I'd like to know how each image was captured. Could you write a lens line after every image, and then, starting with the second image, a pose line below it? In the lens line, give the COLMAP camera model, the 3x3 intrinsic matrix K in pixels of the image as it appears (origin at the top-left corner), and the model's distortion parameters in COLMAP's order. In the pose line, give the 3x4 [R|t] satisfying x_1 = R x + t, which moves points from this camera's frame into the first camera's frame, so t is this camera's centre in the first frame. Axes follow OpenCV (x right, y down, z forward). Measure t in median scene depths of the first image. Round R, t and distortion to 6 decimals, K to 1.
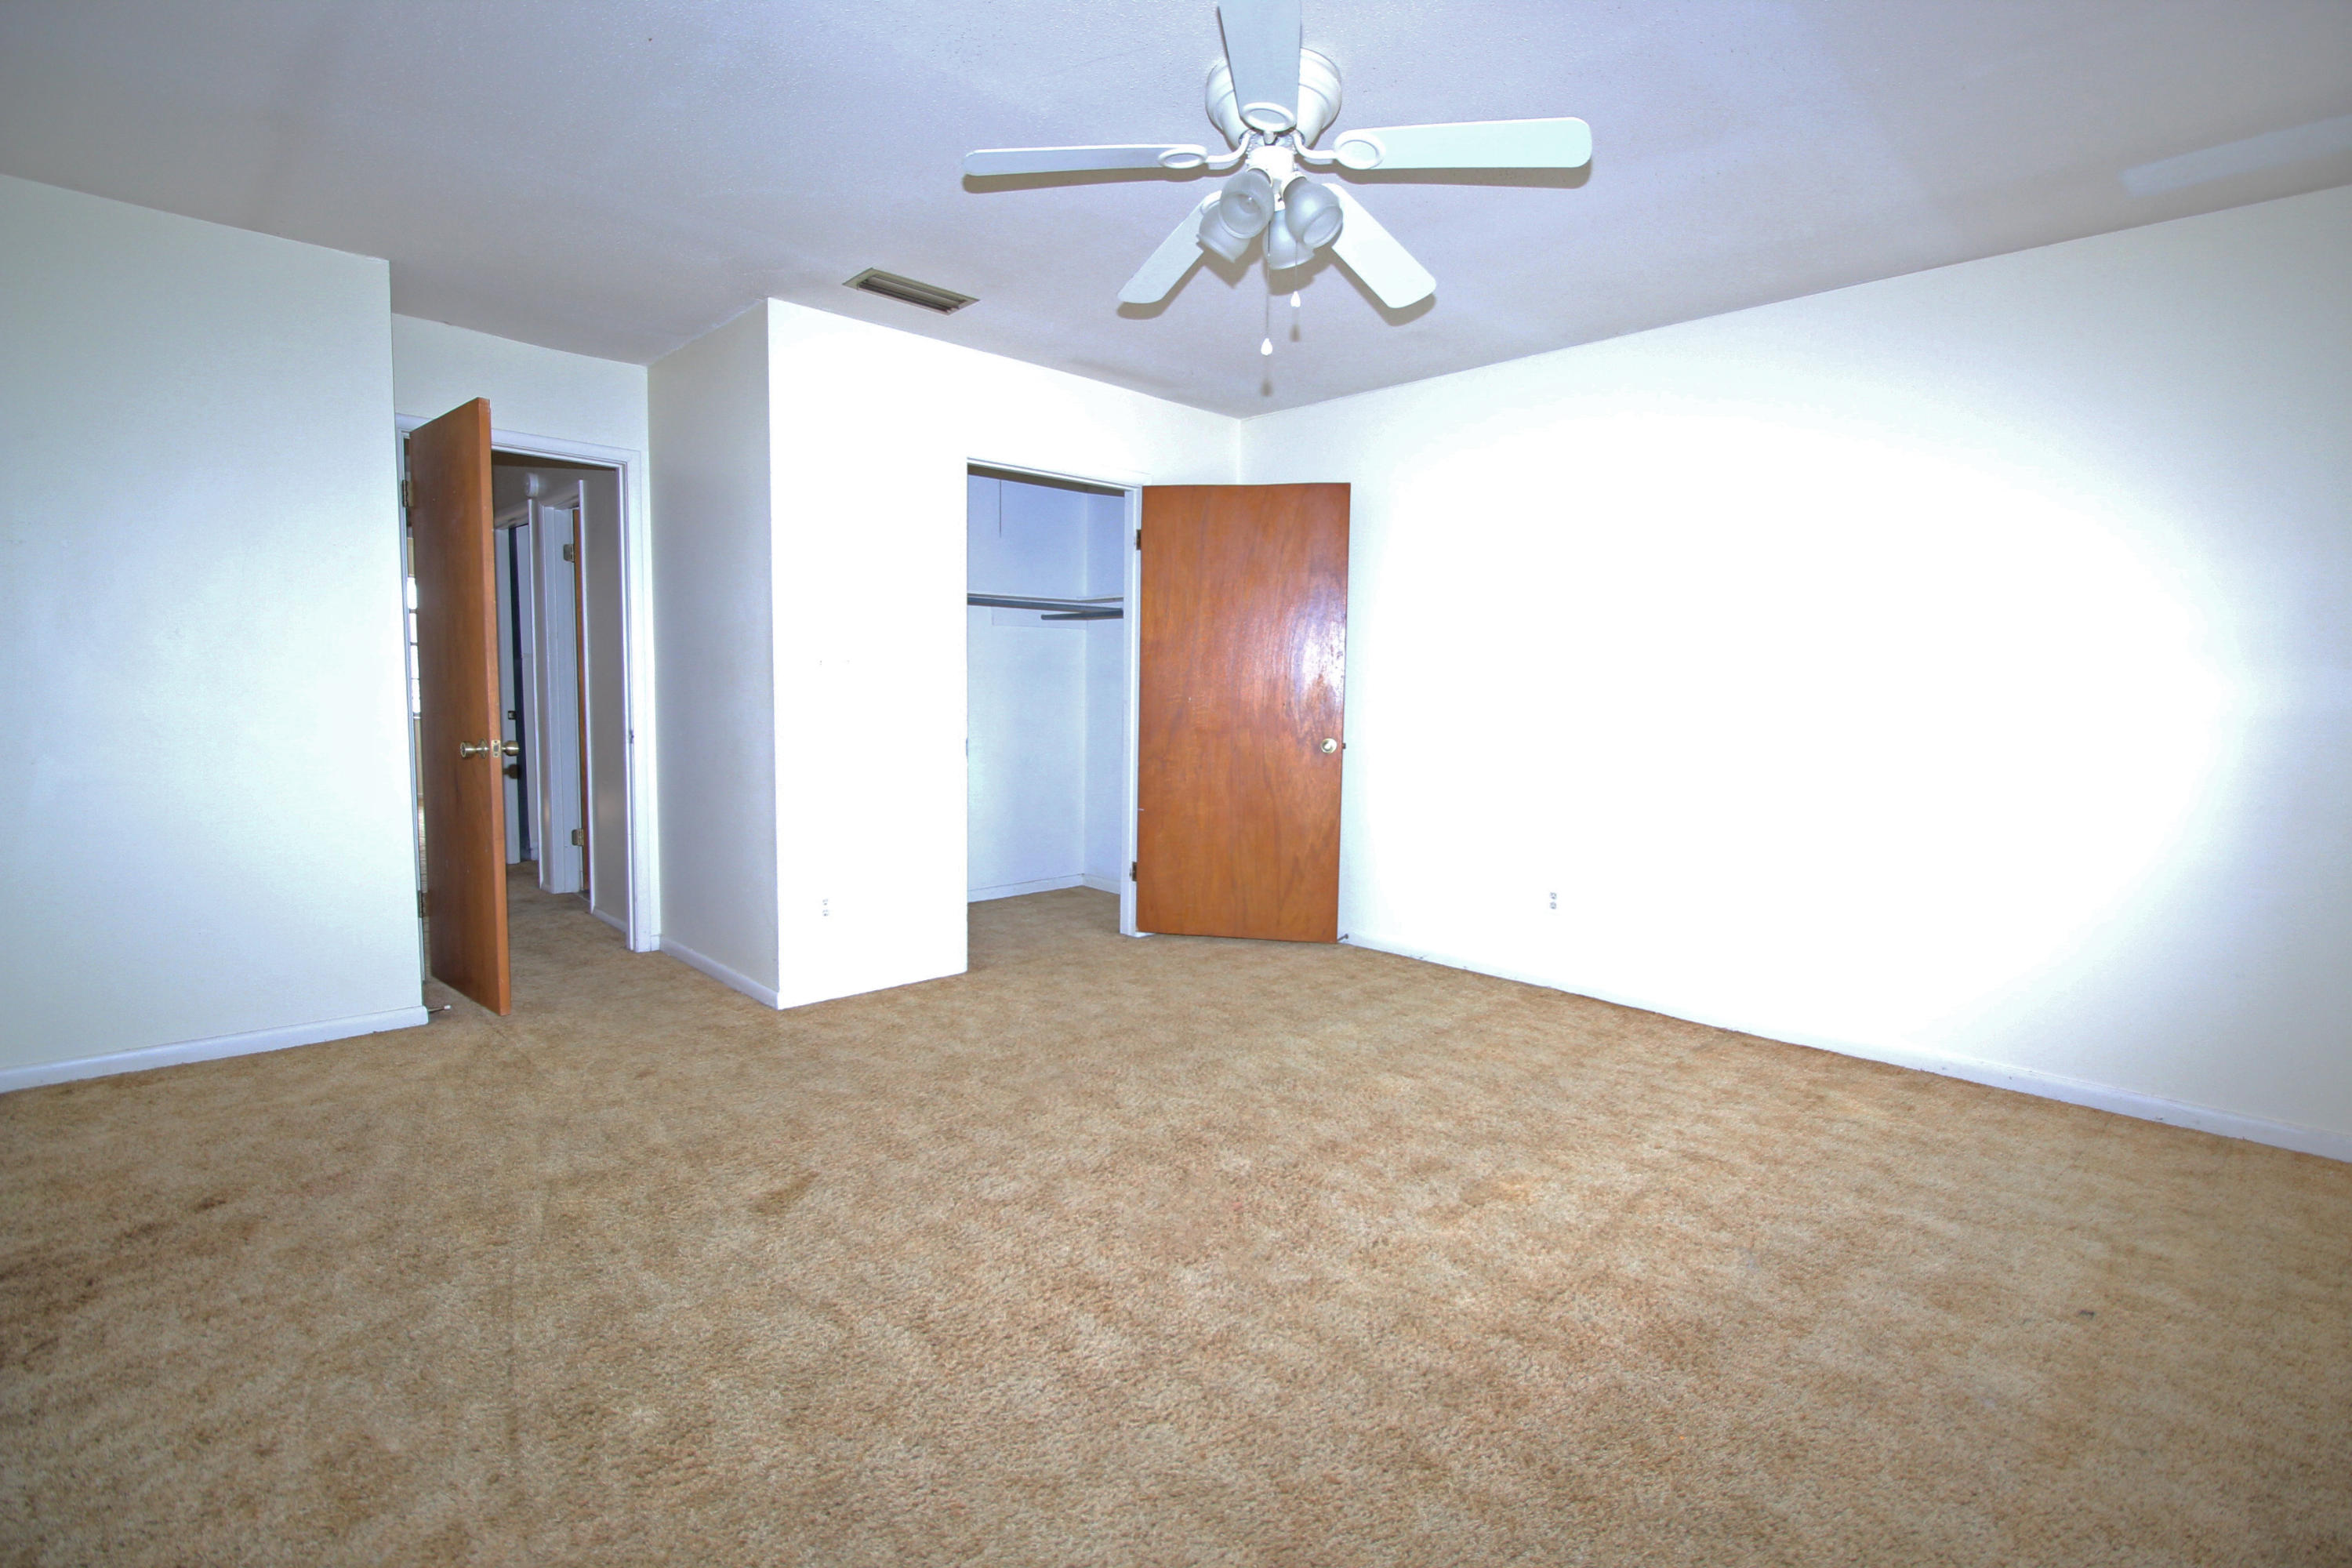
lens RADIAL K [[1099.3, 0, 1191.1], [0, 1099.3, 774.1], [0, 0, 1]] dist [-0.001998, -0.000449]
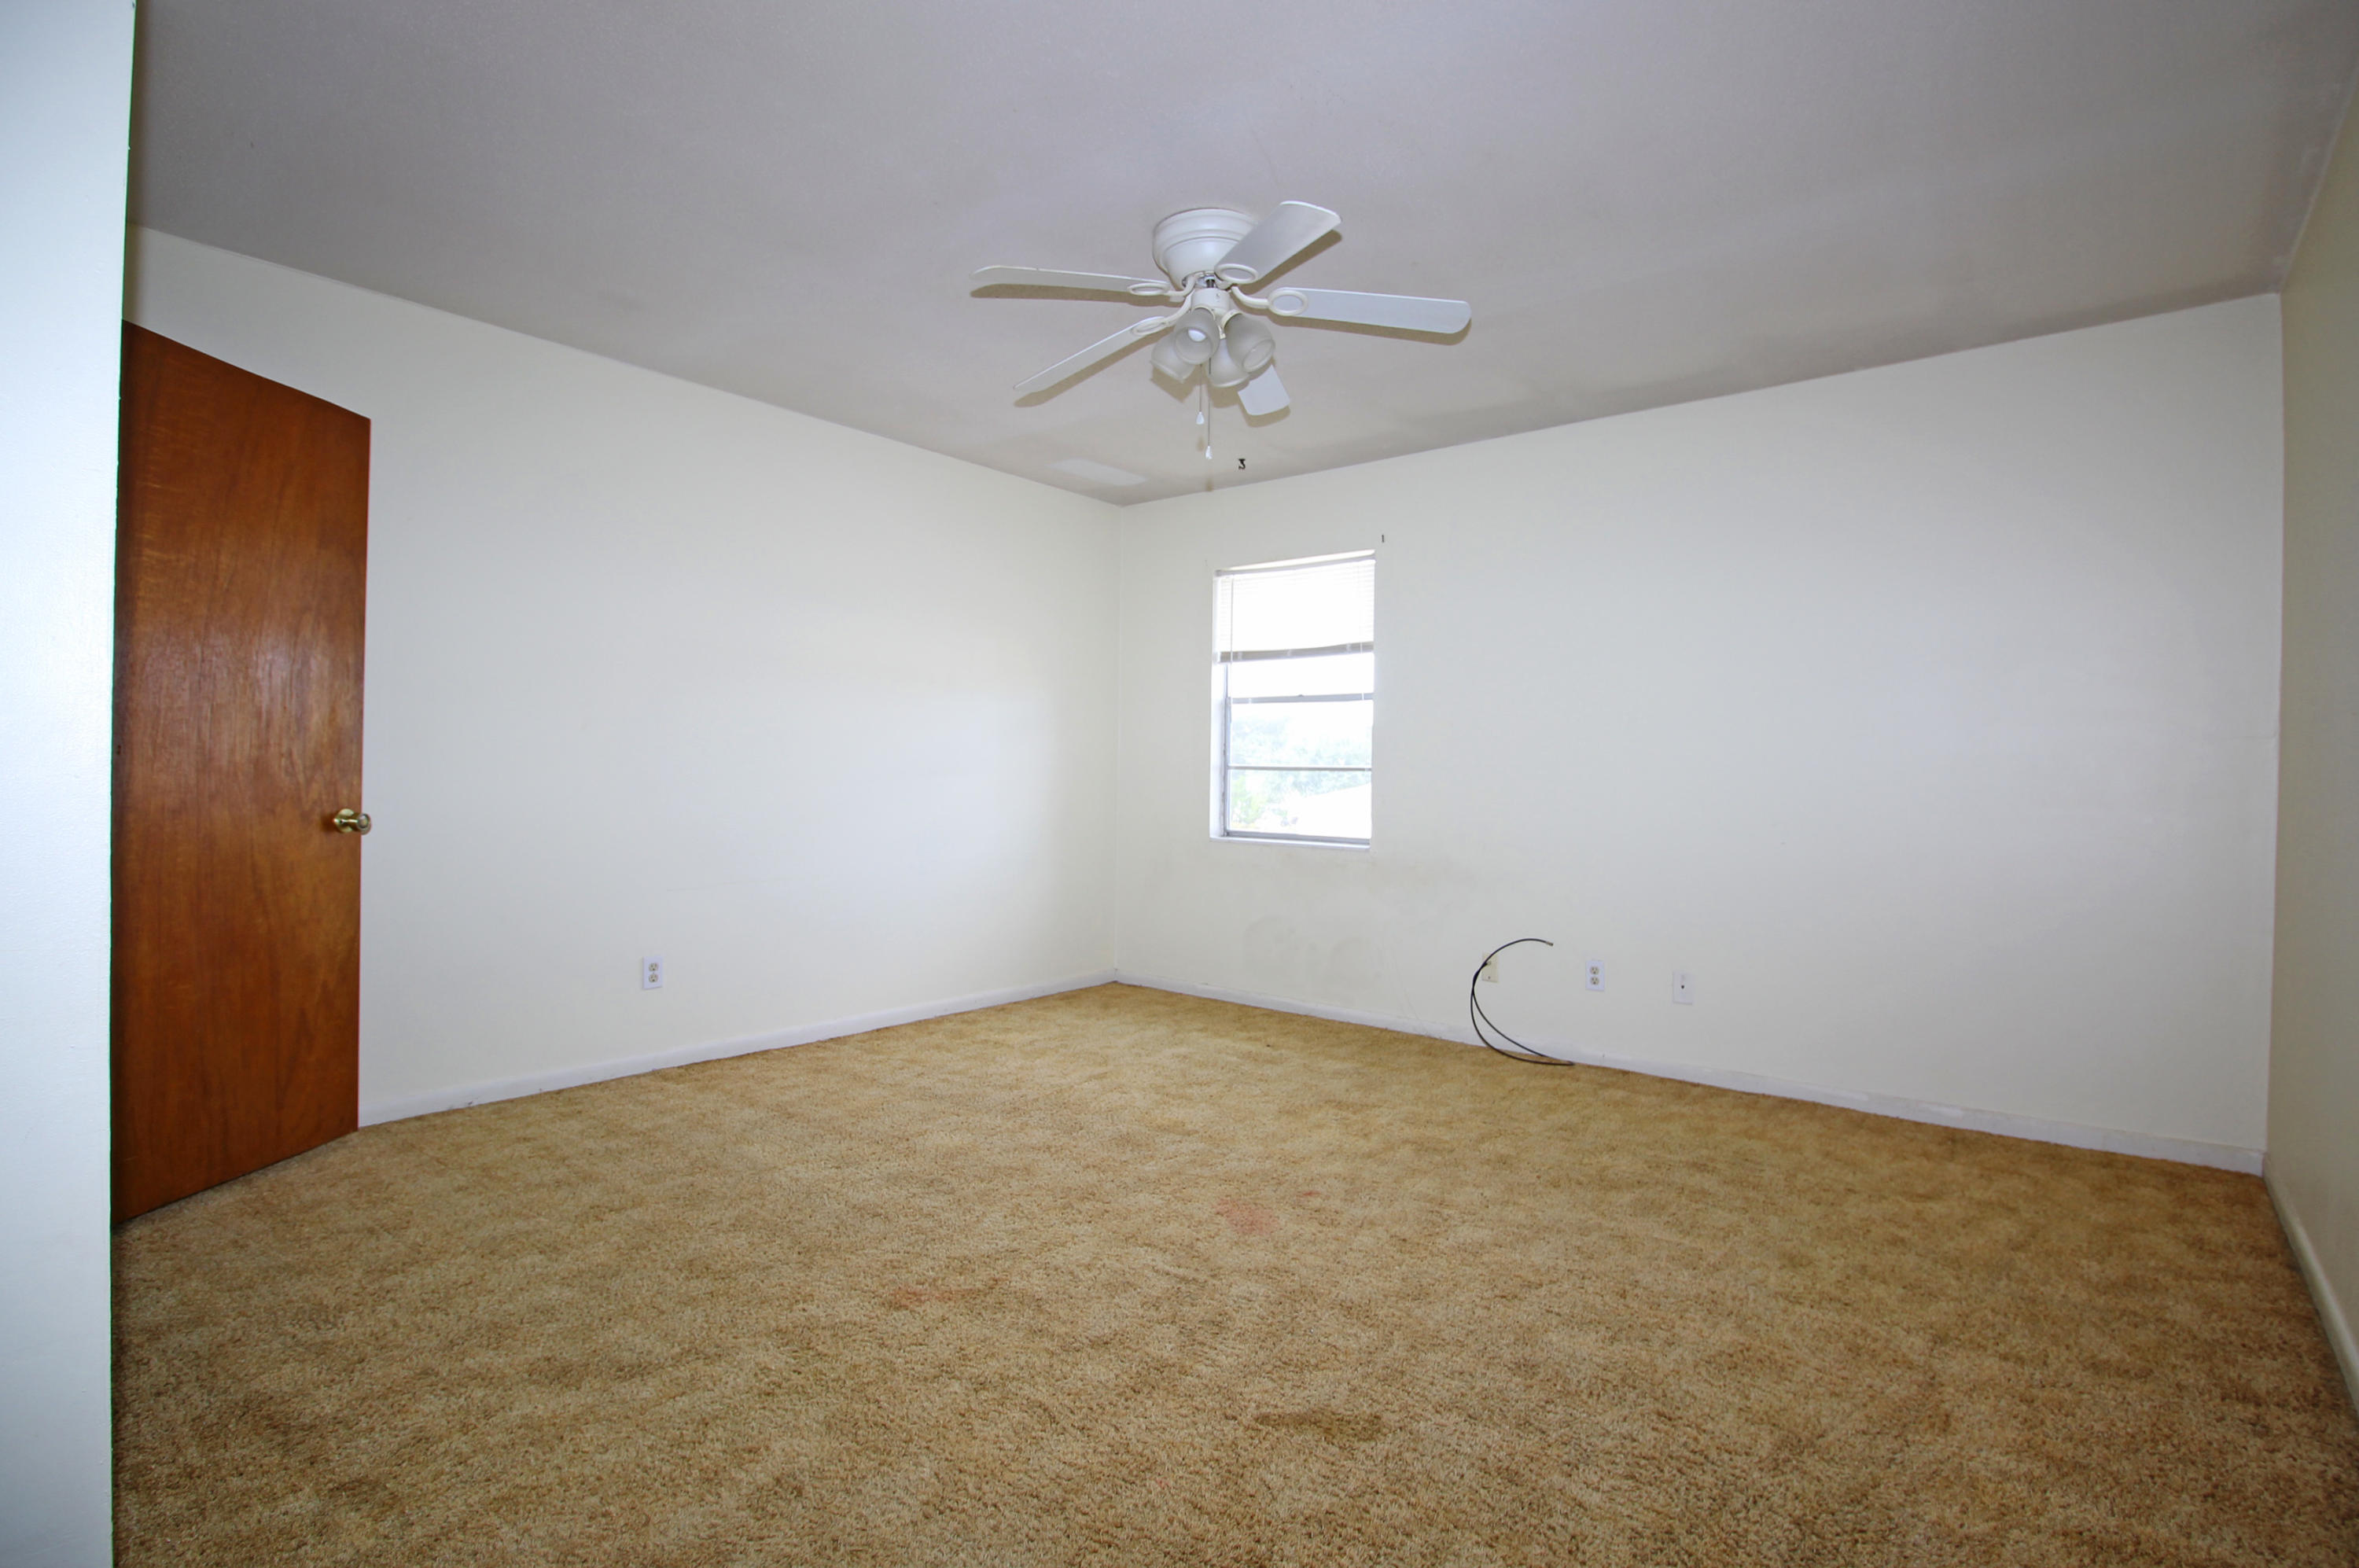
lens RADIAL K [[1102.5, 0, 1194.7], [0, 1102.5, 774.1], [0, 0, 1]] dist [-0.001998, -0.000449]
pose [[-0.111698, -0.018789, 0.993565, -0.766433], [0.053997, 0.998229, 0.024948, -0.057830], [-0.992274, 0.056436, -0.110486, 0.800695]]
